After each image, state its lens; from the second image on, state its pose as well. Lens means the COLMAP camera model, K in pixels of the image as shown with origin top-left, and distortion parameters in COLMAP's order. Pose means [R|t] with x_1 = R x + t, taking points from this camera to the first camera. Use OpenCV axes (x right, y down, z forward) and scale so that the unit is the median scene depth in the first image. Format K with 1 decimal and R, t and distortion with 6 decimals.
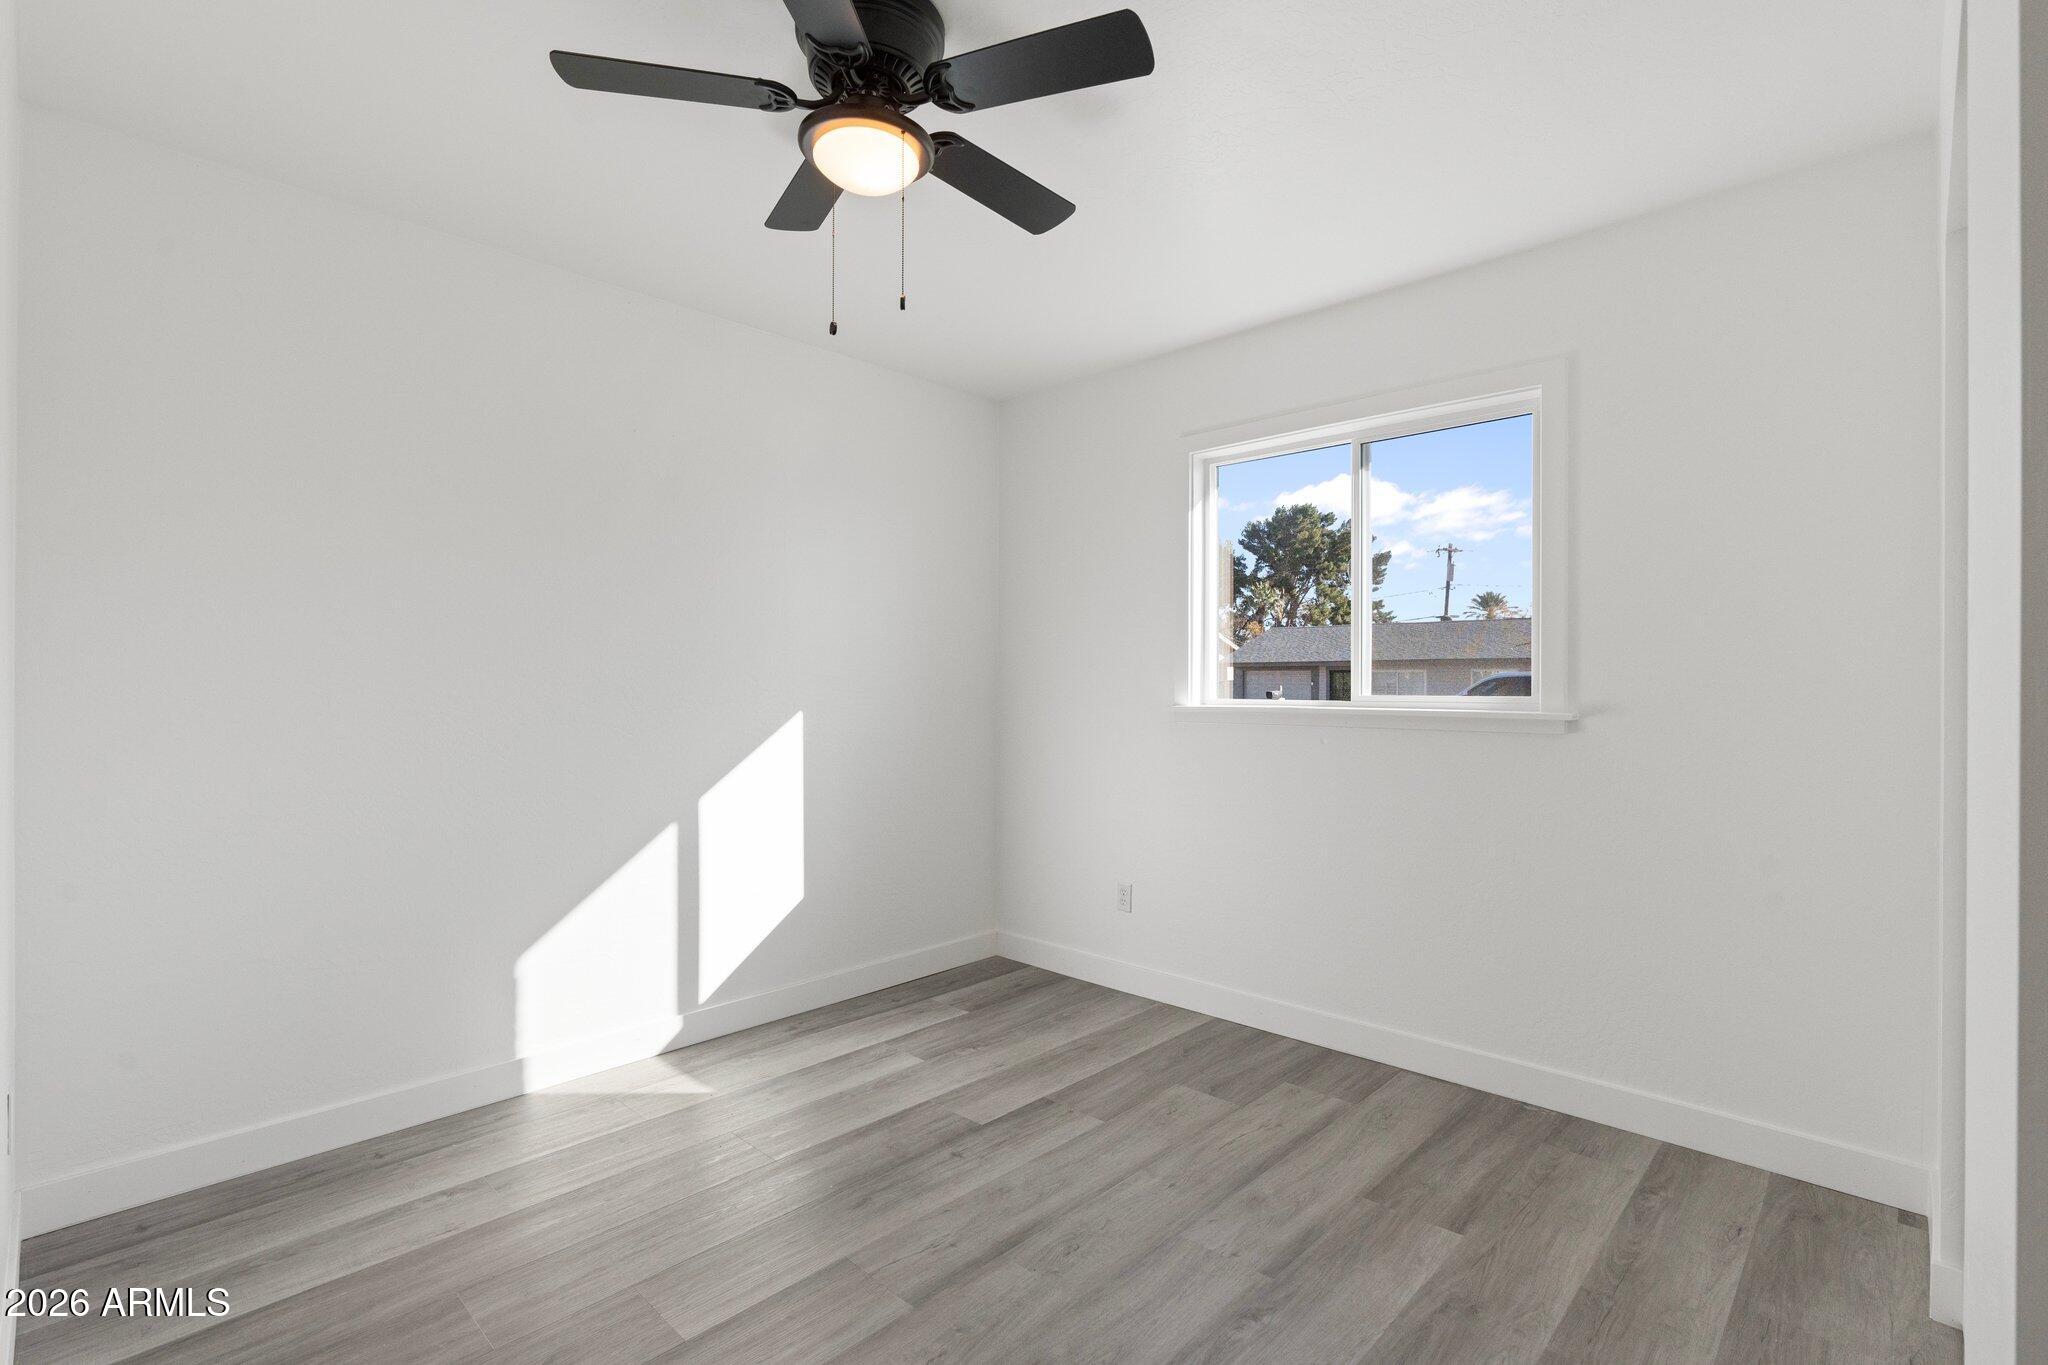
lens RADIAL K [[921.5, 0, 1031.8], [0, 921.5, 685.6], [0, 0, 1]] dist [-0.011044, 0.003739]
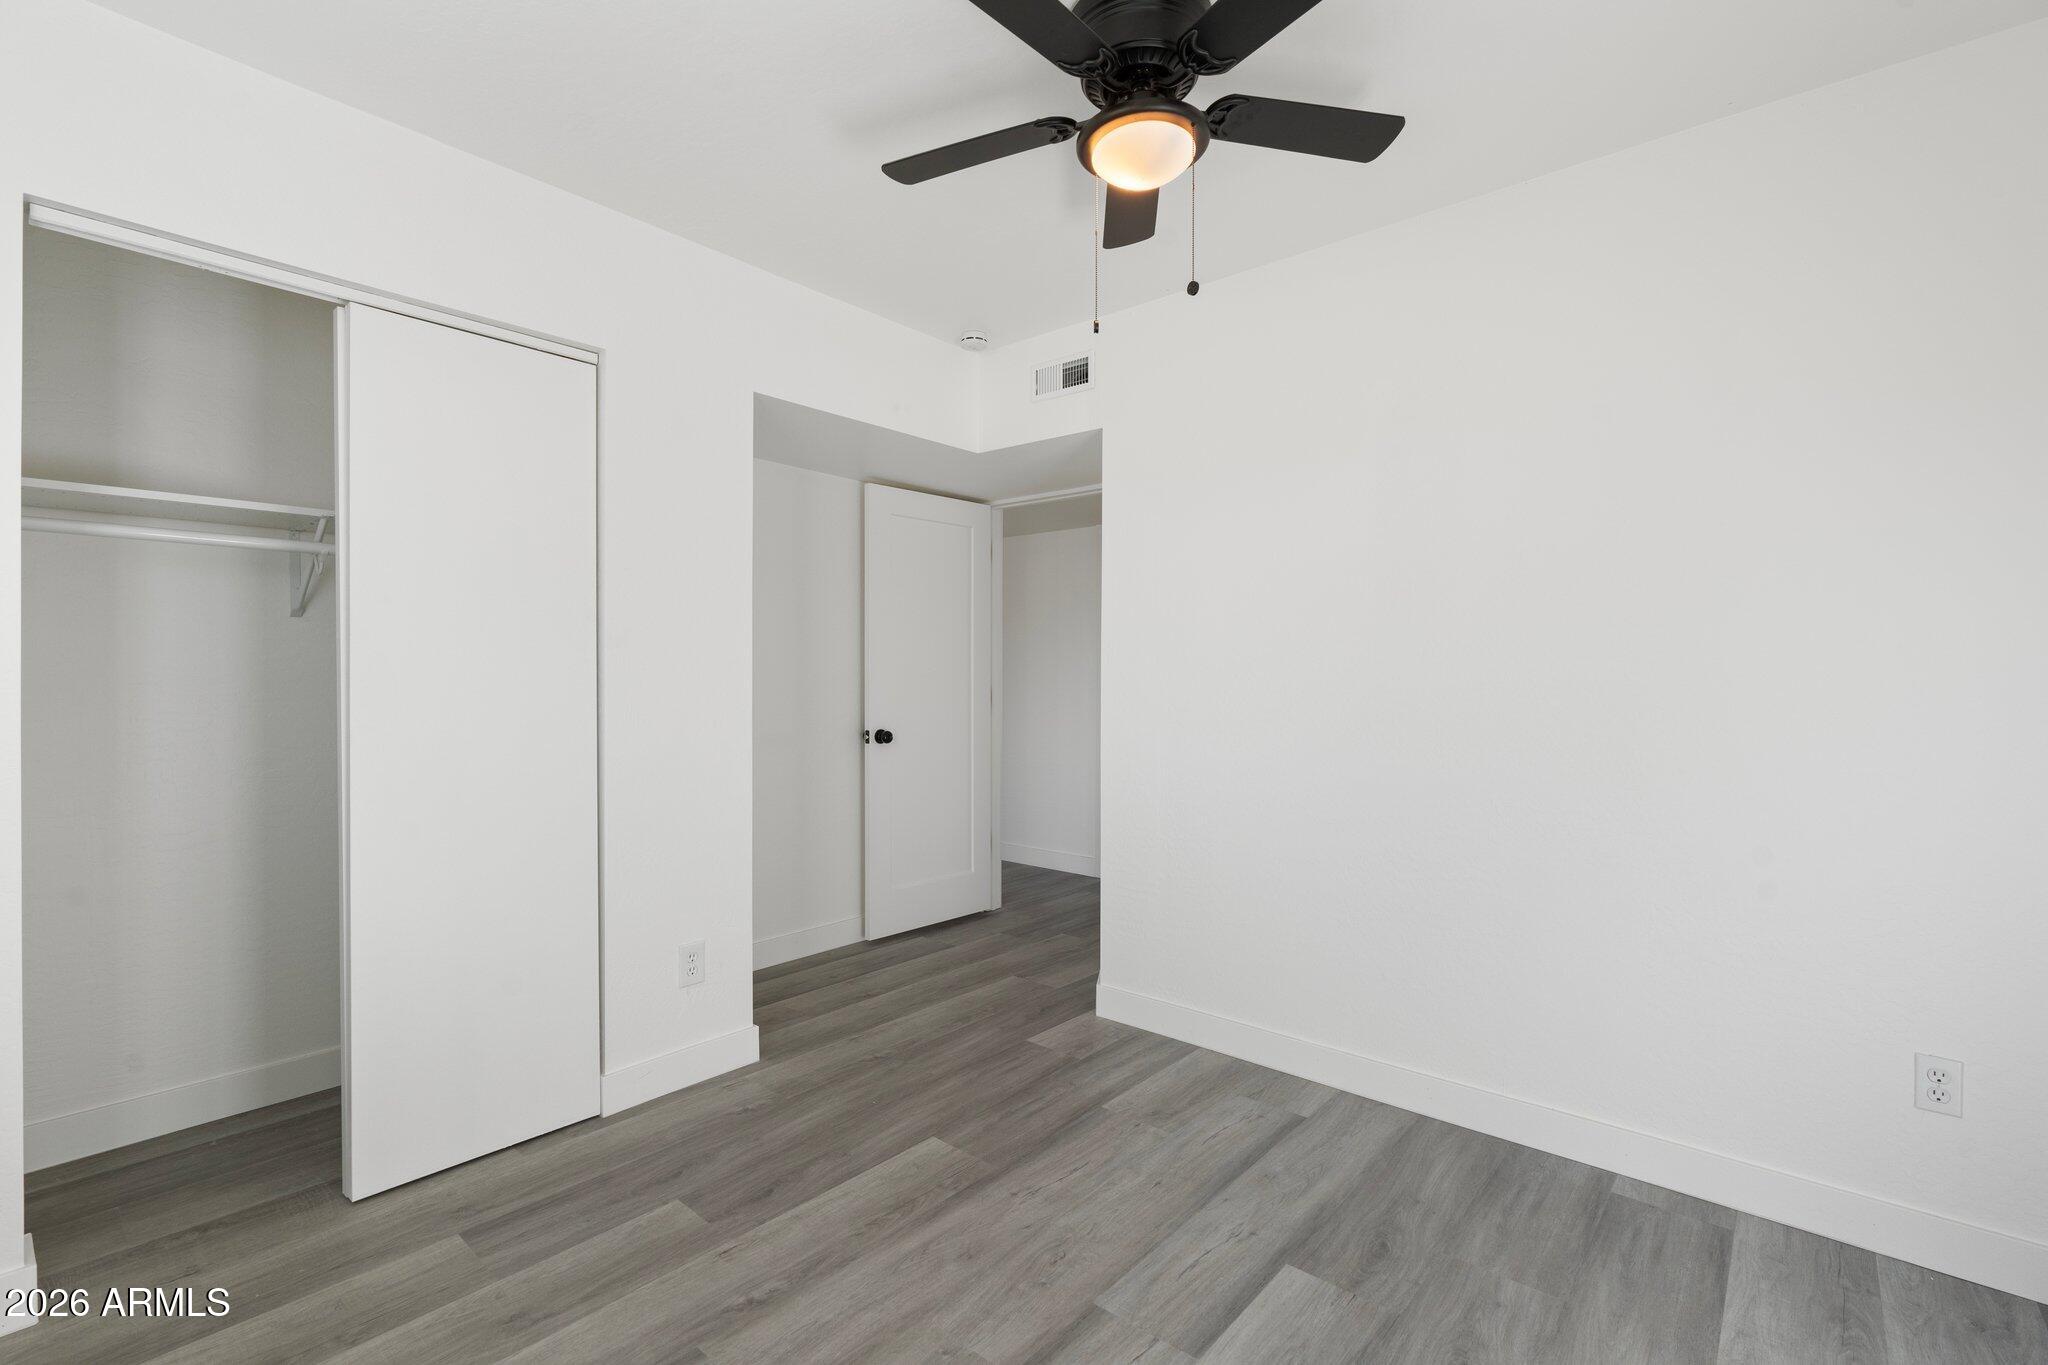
lens RADIAL K [[921.5, 0, 1025.0], [0, 921.5, 679.9], [0, 0, 1]] dist [-0.011044, 0.003739]
pose [[-0.998220, -0.005356, -0.059401, 0.005565], [-0.005921, 0.999939, 0.009353, 0.000369], [0.059347, 0.009688, -0.998190, 1.535940]]
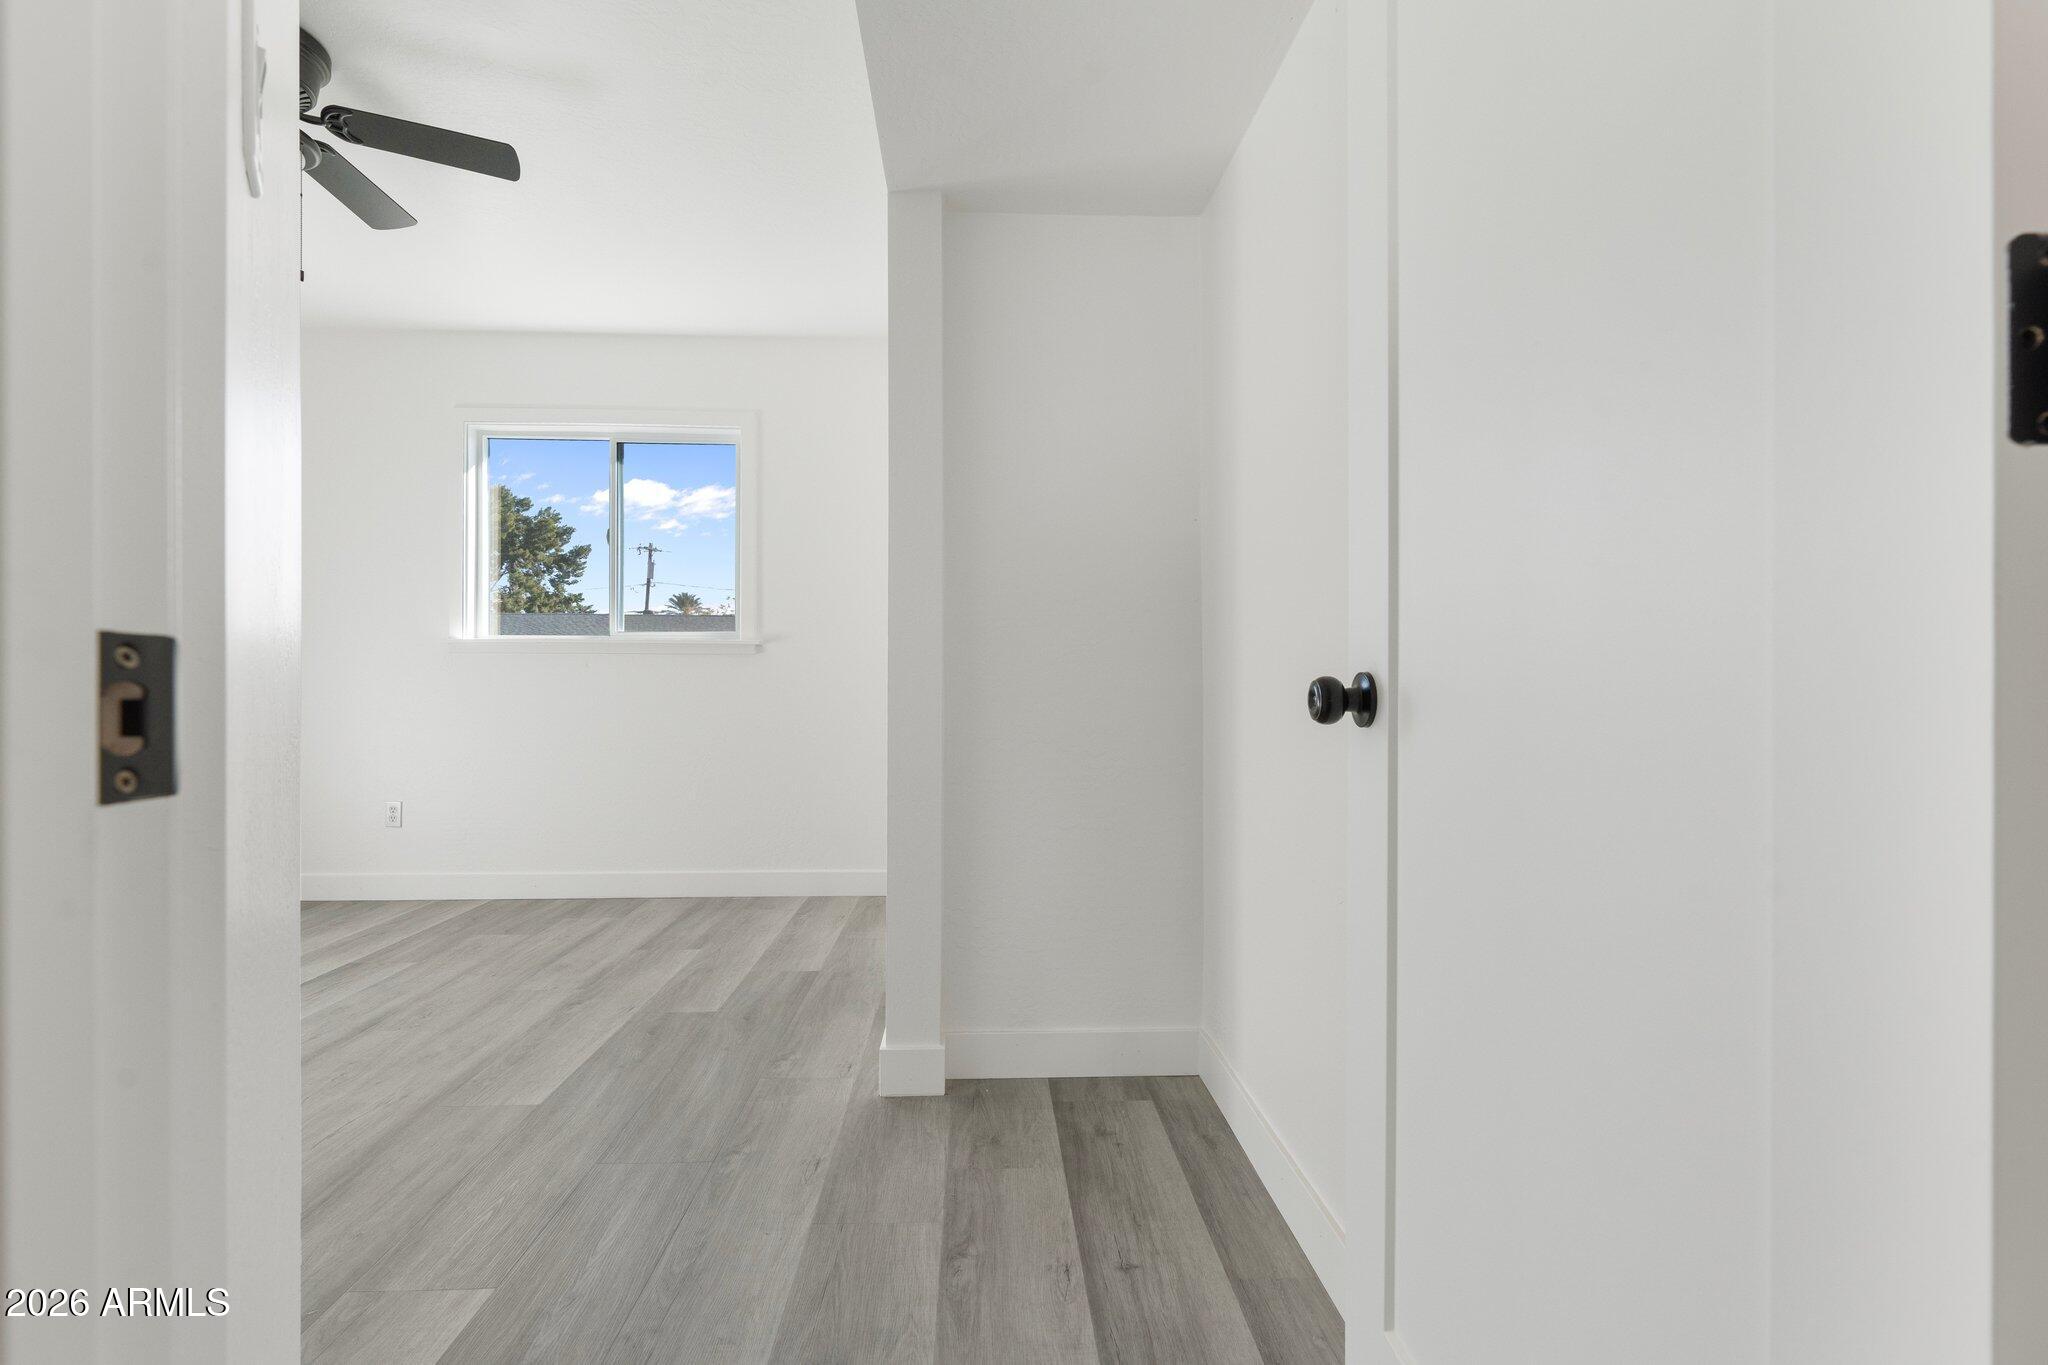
lens RADIAL K [[921.5, 0, 1024.5], [0, 921.5, 679.4], [0, 0, 1]] dist [-0.011044, 0.003739]
pose [[0.682826, 0.006590, 0.730552, -0.290262], [-0.001313, 0.999969, -0.007794, 0.117338], [-0.730580, 0.004363, 0.682813, -0.465793]]
